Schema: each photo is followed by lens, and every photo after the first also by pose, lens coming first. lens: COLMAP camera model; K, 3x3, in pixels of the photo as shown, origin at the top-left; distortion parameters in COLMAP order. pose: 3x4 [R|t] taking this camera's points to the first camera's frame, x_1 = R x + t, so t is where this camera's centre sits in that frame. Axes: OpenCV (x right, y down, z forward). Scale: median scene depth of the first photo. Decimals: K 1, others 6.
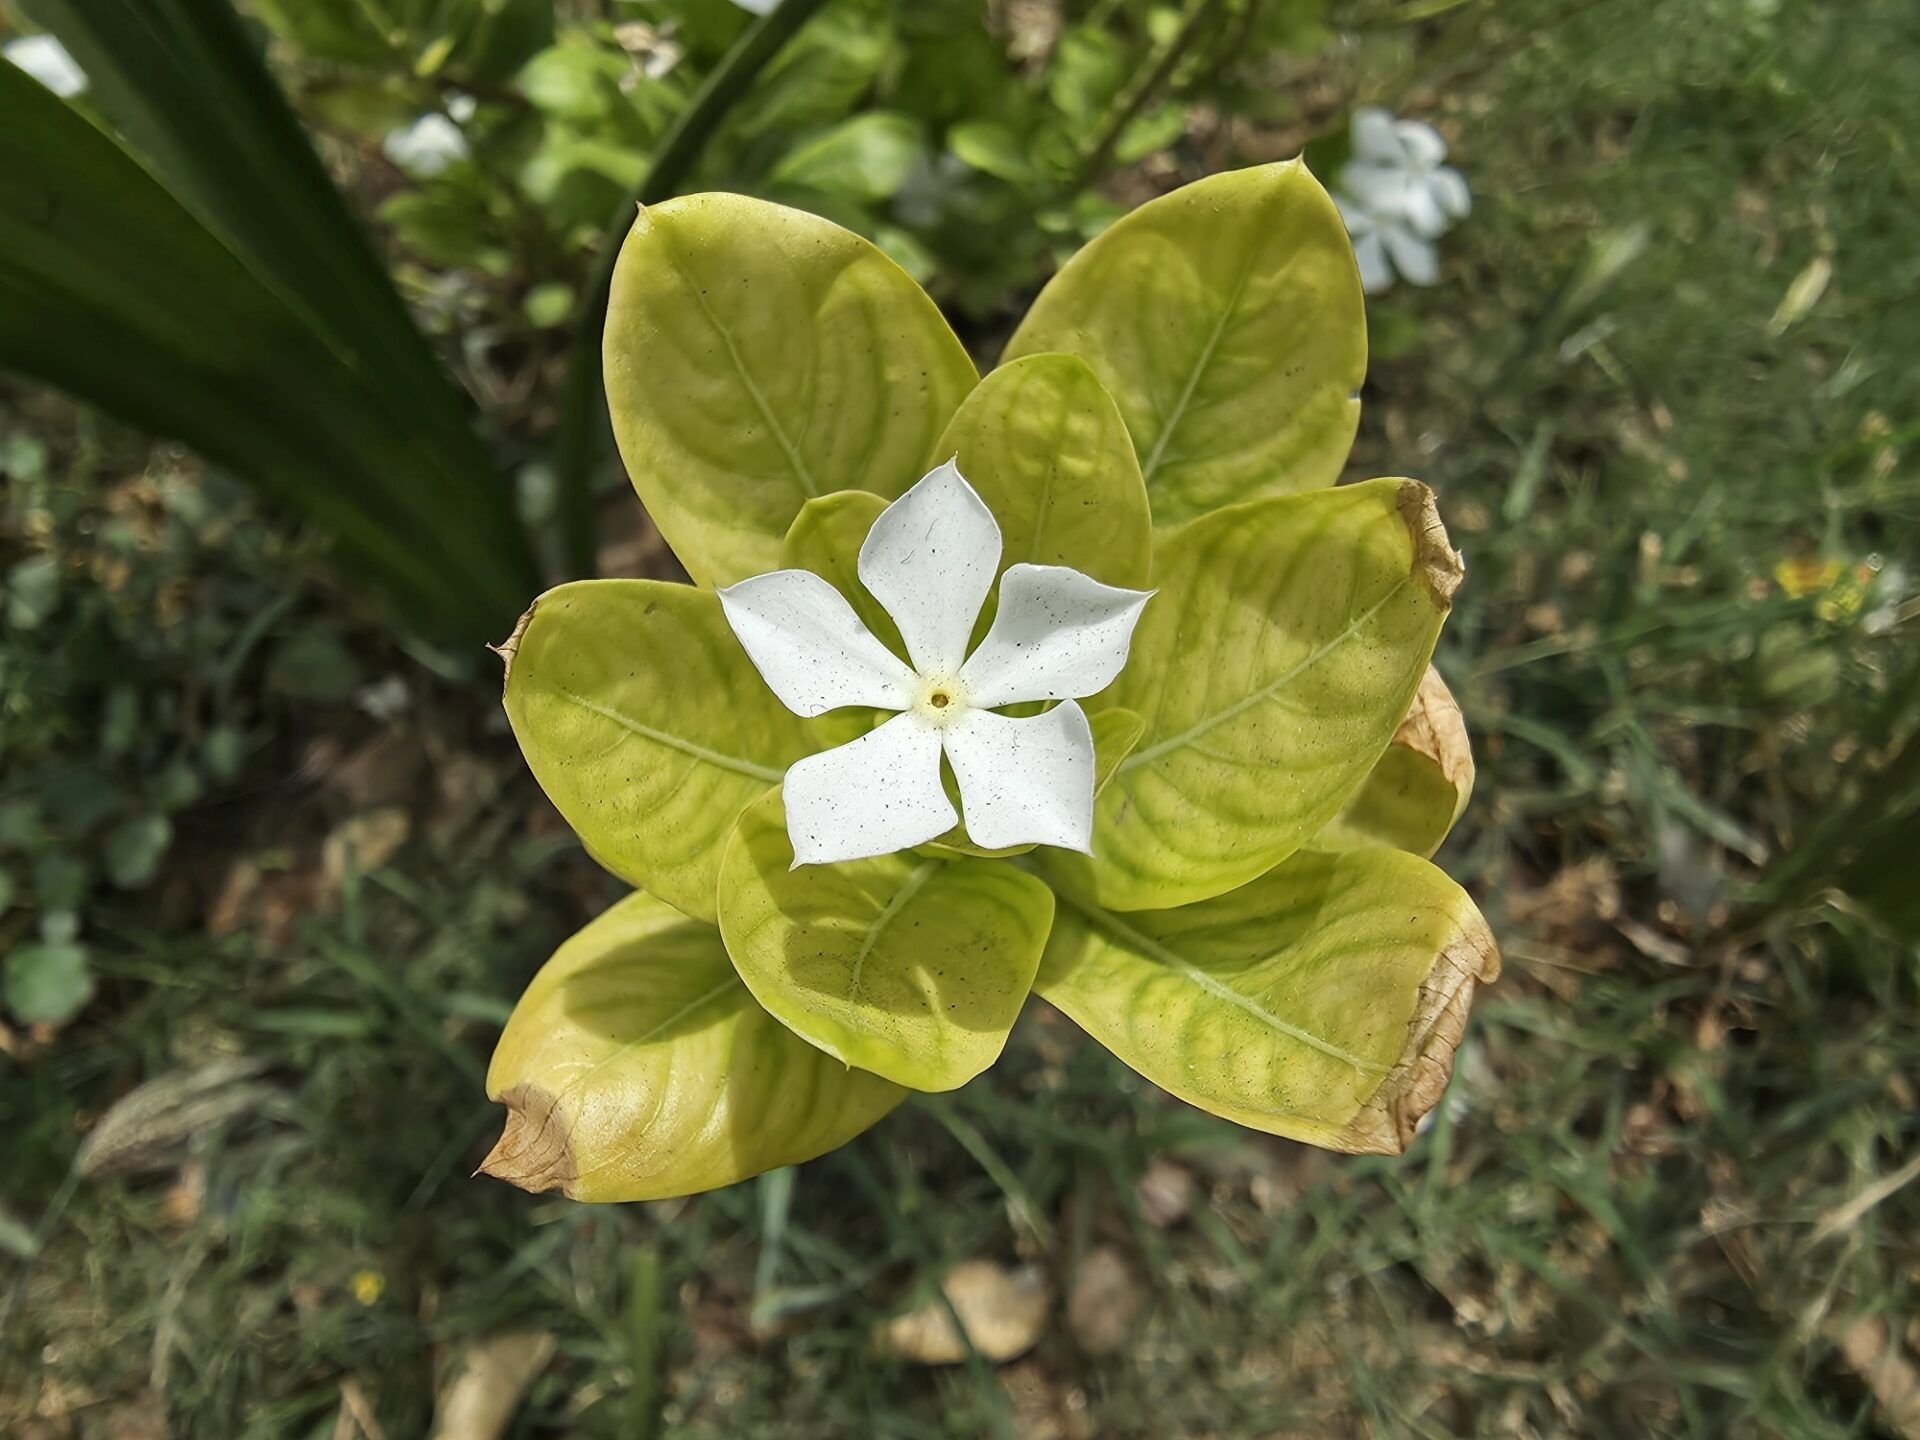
lens RADIAL K [[1285.7, 0, 867.6], [0, 1285.7, 717.6], [0, 0, 1]] dist [-0.003932, 0.000402]
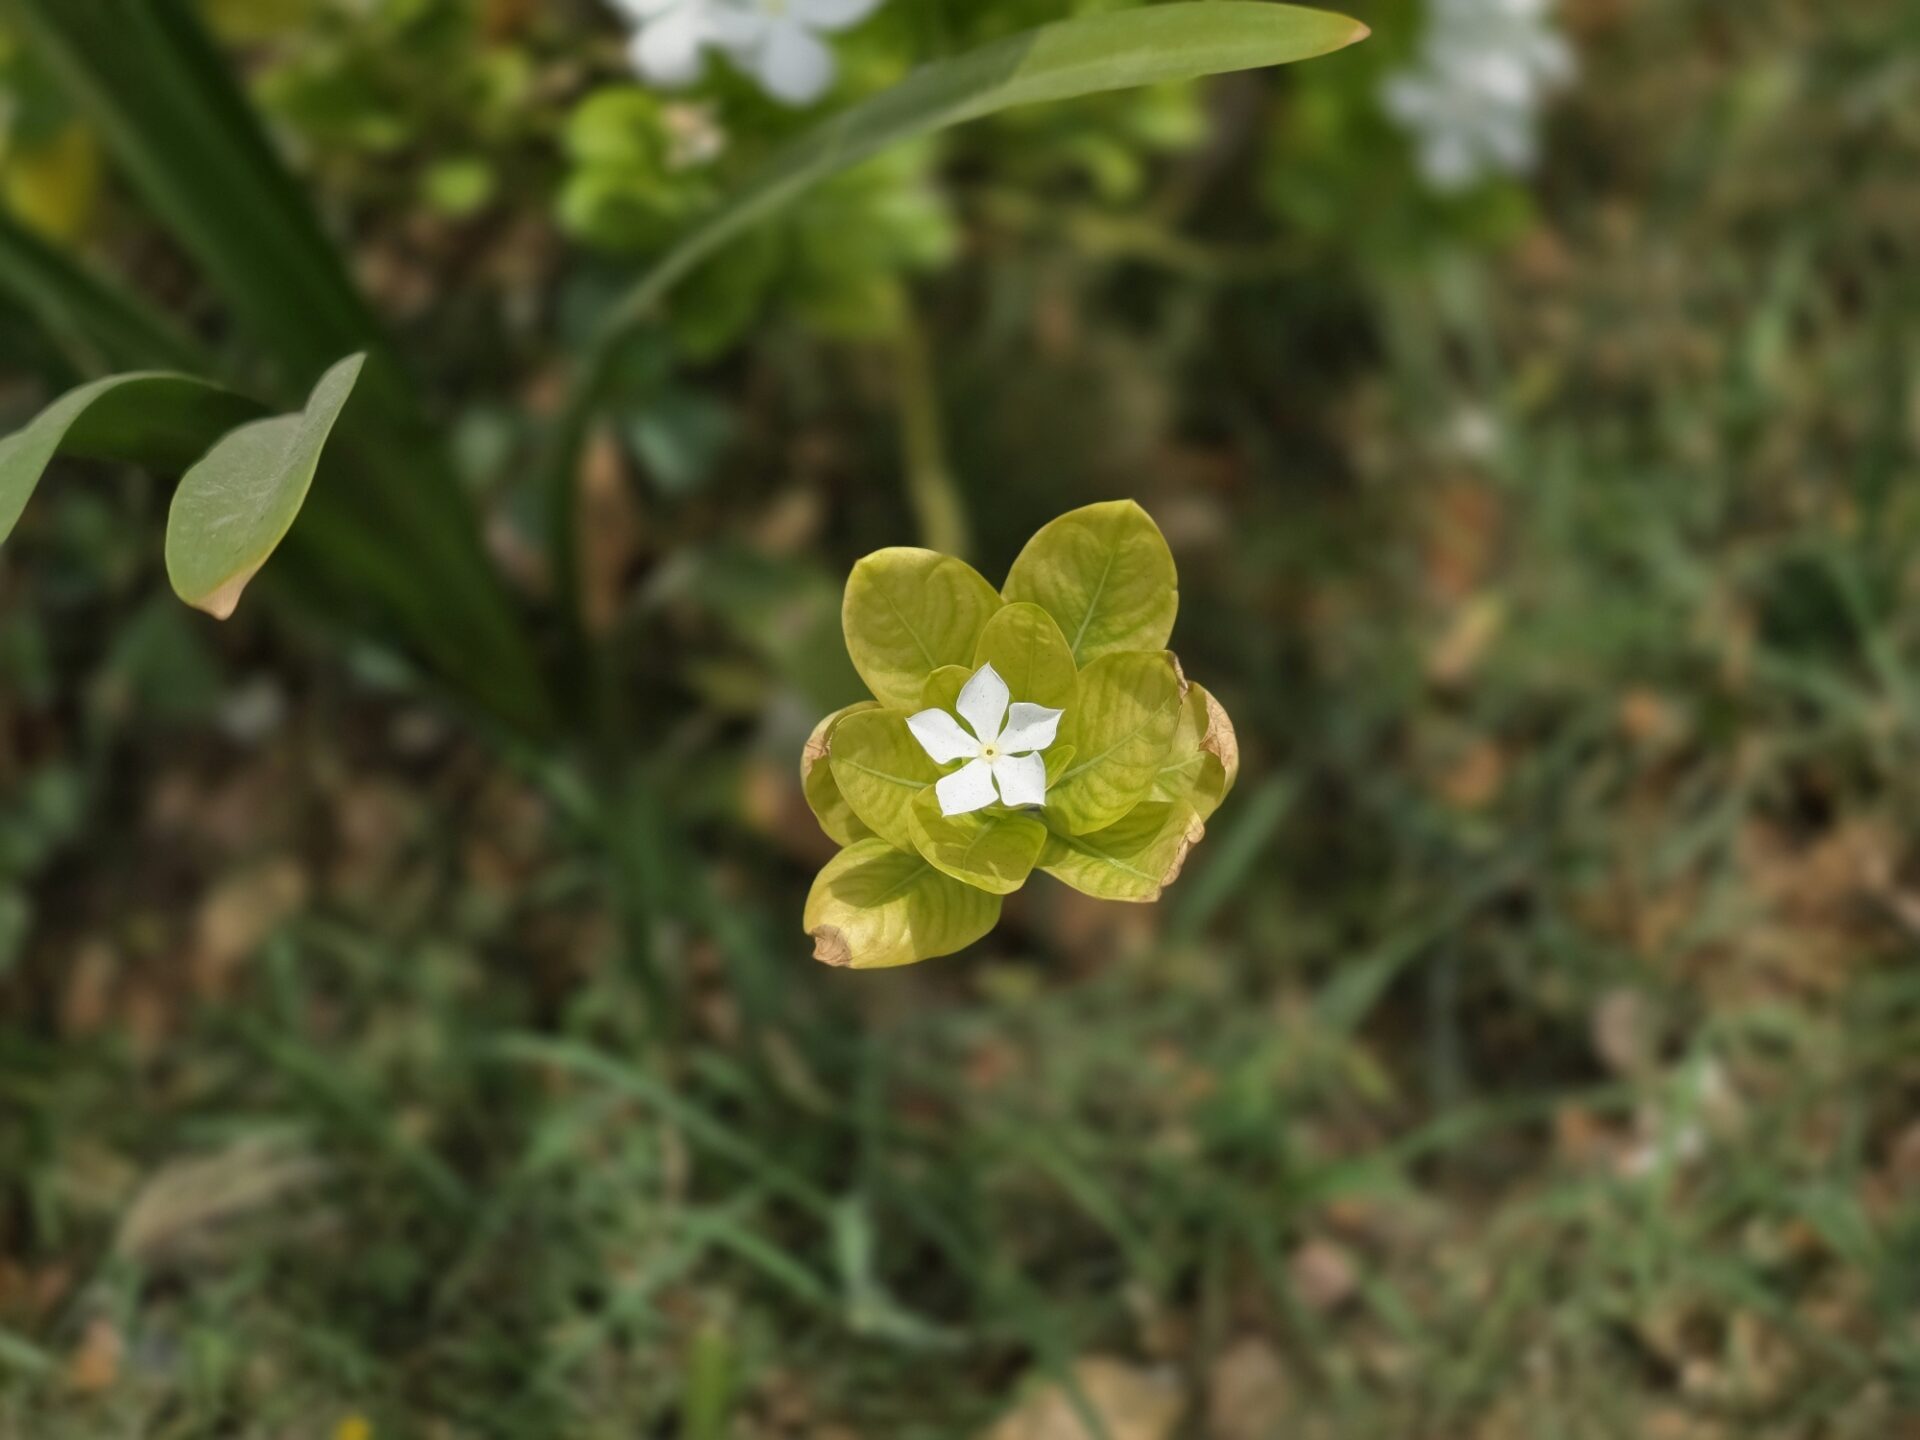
lens RADIAL K [[2573.6, 0, 961.7], [0, 2573.6, 720.3], [0, 0, 1]] dist [-0.020233, 0.000000]
pose [[0.997089, -0.068246, 0.034001, -0.141616], [0.067225, 0.997278, 0.030300, -0.195790], [-0.035976, -0.027926, 0.998962, -3.433418]]
